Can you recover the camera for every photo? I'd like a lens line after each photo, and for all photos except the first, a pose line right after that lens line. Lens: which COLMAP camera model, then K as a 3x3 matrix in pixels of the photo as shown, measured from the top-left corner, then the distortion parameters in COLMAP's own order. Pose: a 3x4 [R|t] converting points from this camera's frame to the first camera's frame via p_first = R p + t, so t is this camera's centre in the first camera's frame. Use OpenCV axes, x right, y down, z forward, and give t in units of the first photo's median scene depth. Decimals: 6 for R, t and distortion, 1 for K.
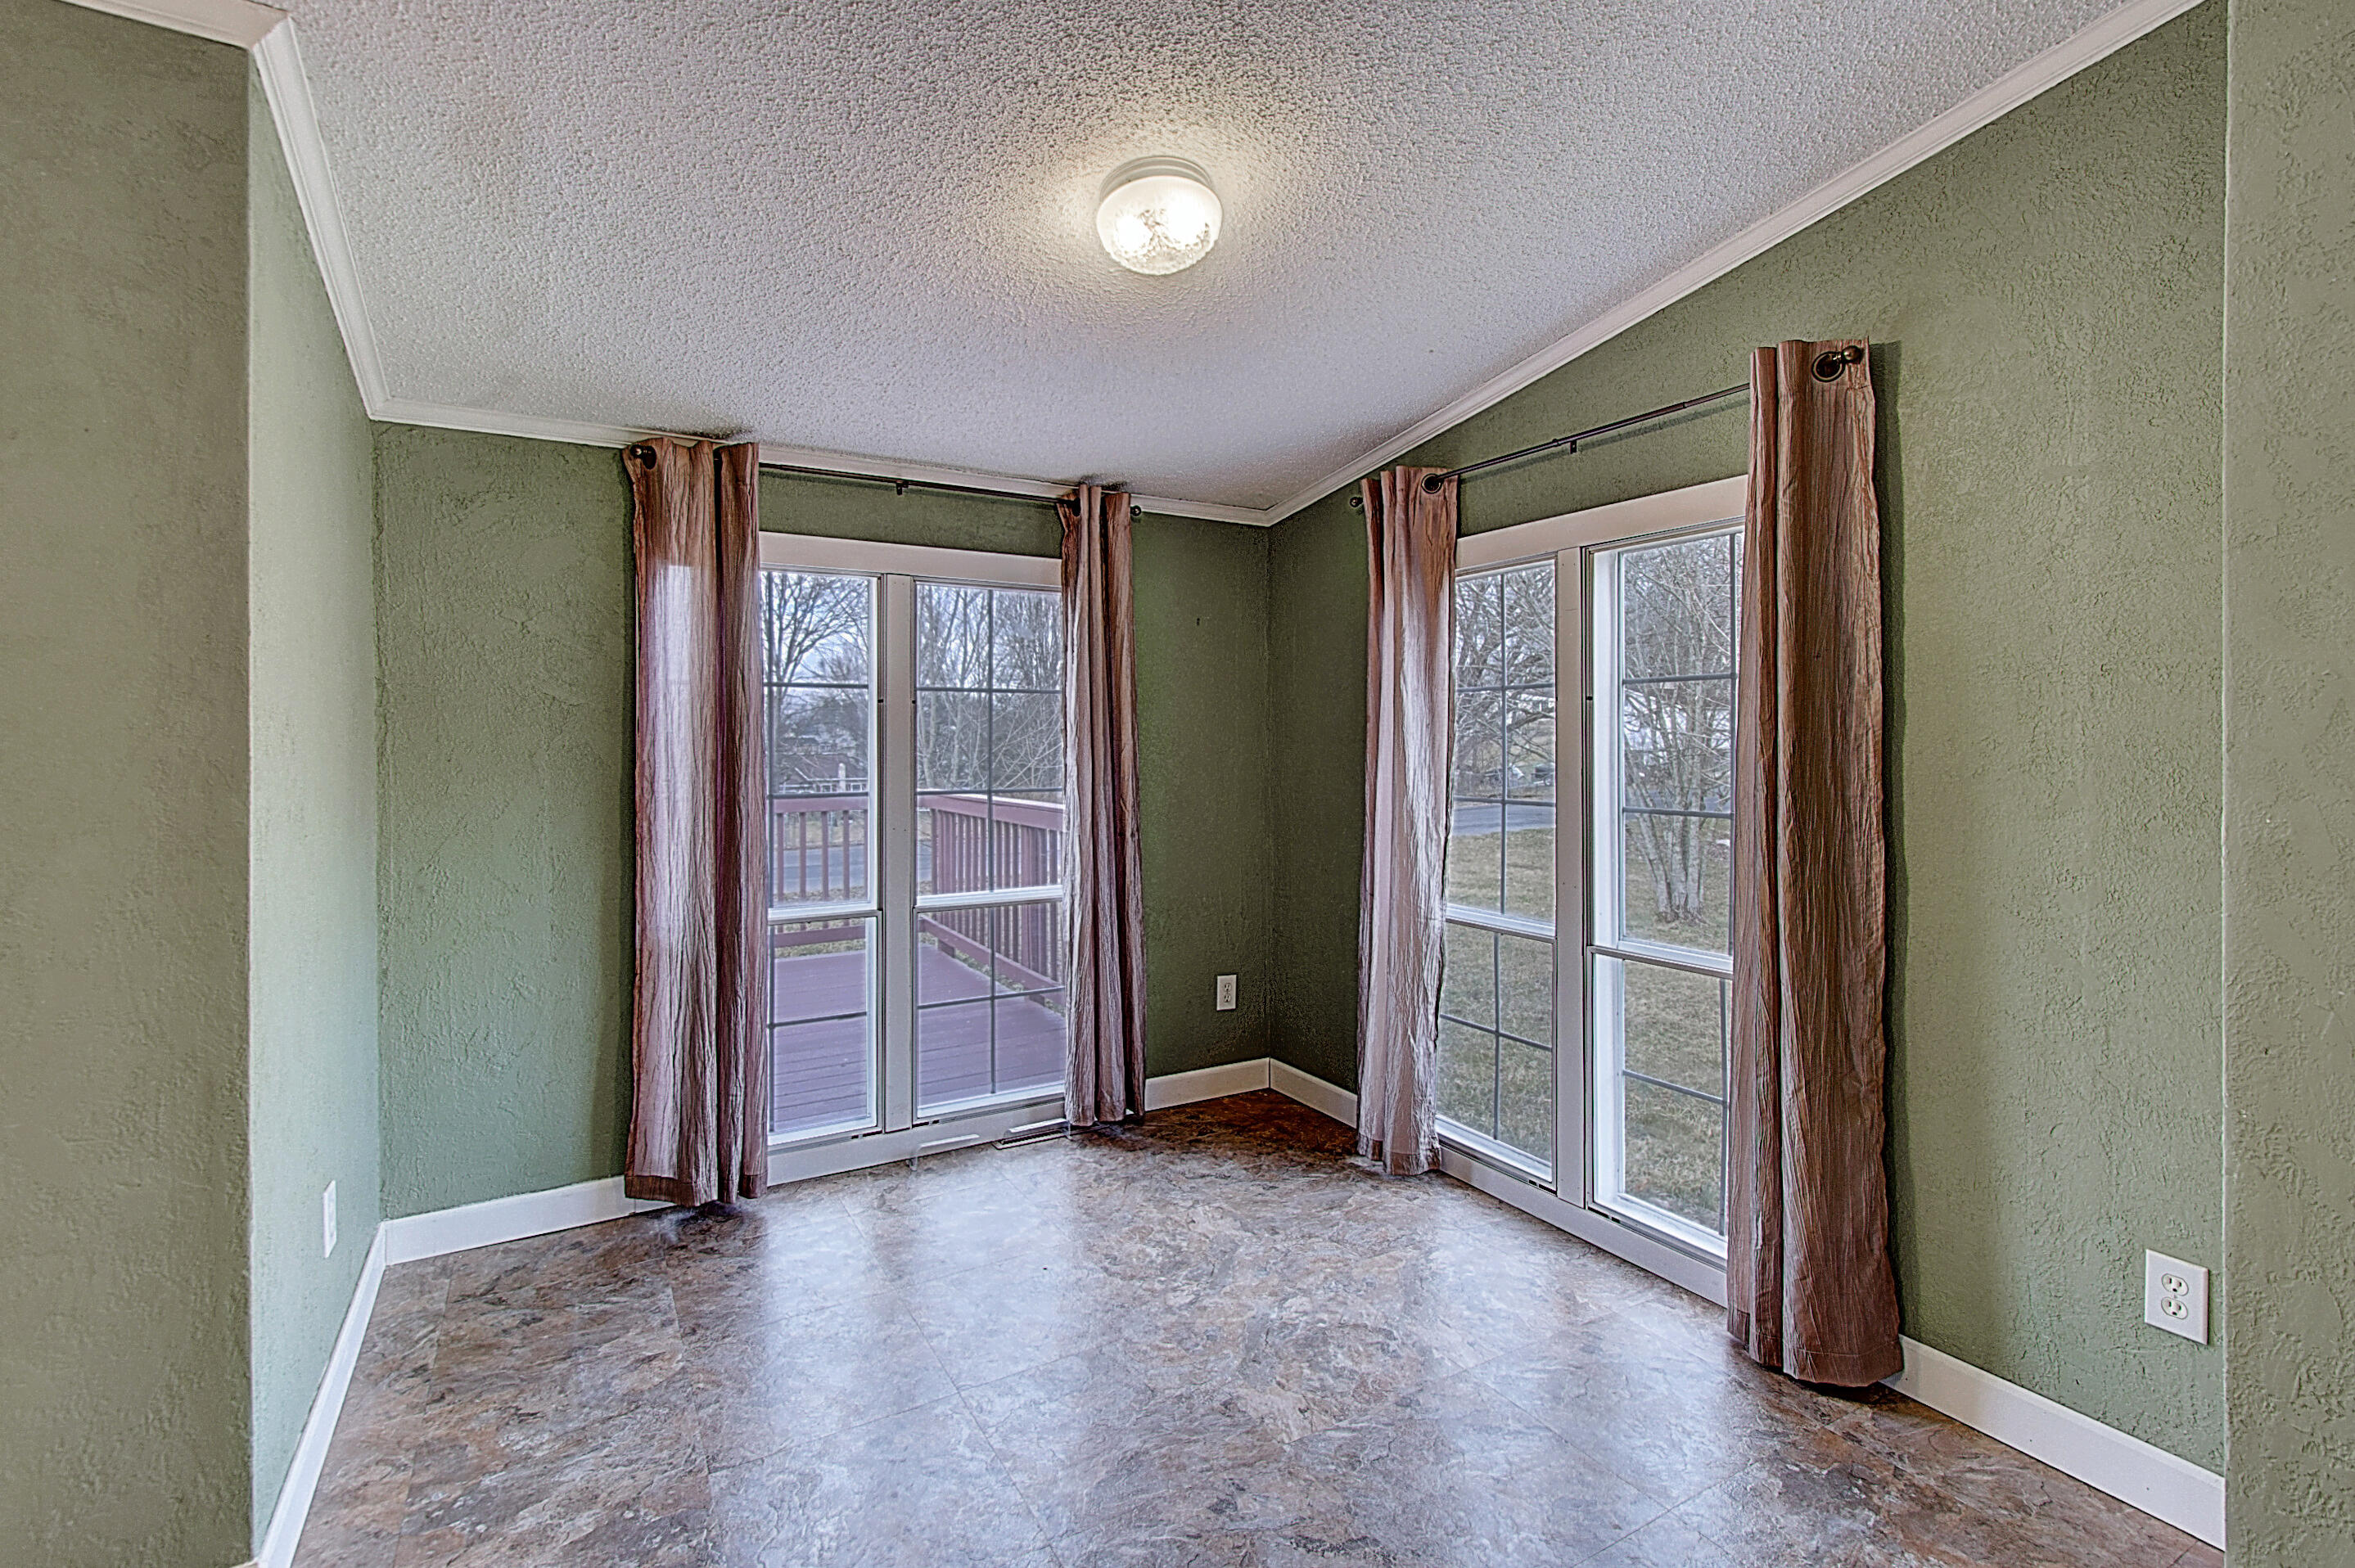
lens RADIAL K [[1068.4, 0, 1141.3], [0, 1068.4, 748.3], [0, 0, 1]] dist [0.004802, -0.001604]
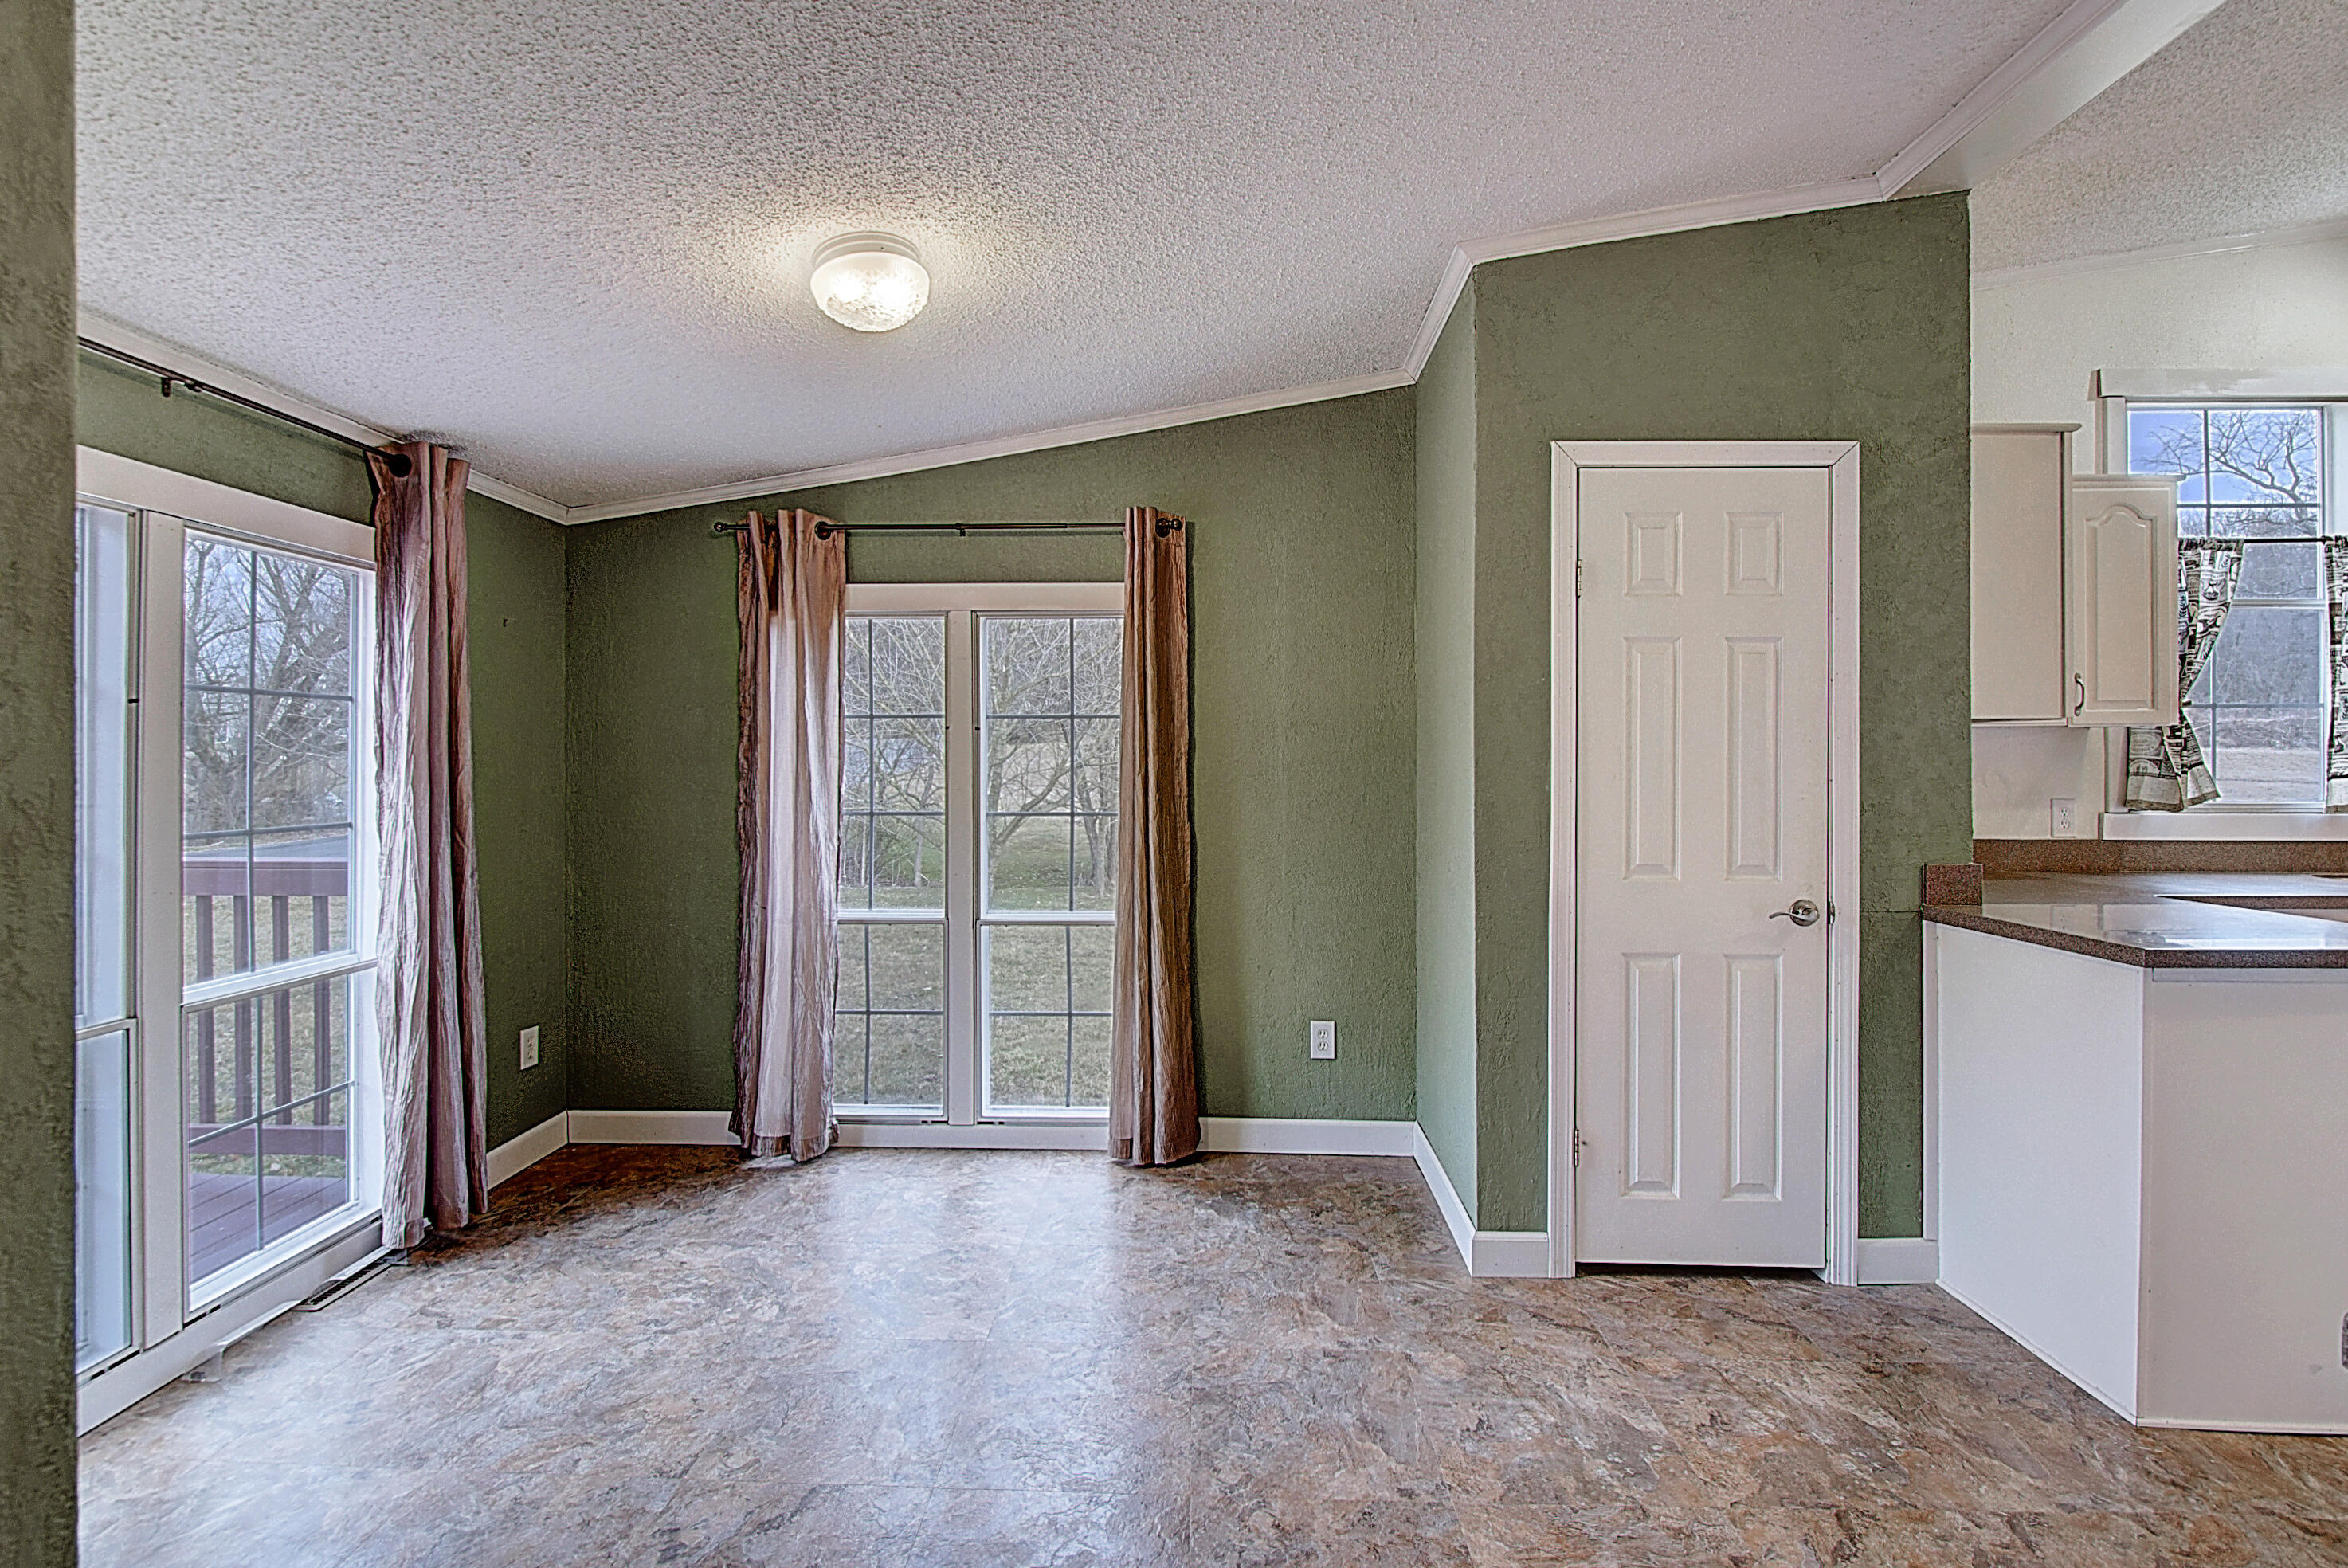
lens RADIAL K [[1065.3, 0, 1166.8], [0, 1065.3, 768.4], [0, 0, 1]] dist [0.004802, -0.001604]
pose [[0.520973, -0.004871, 0.853559, -0.494551], [0.004911, 0.999984, 0.002710, -0.001248], [-0.853559, 0.002780, 0.520989, 0.118138]]
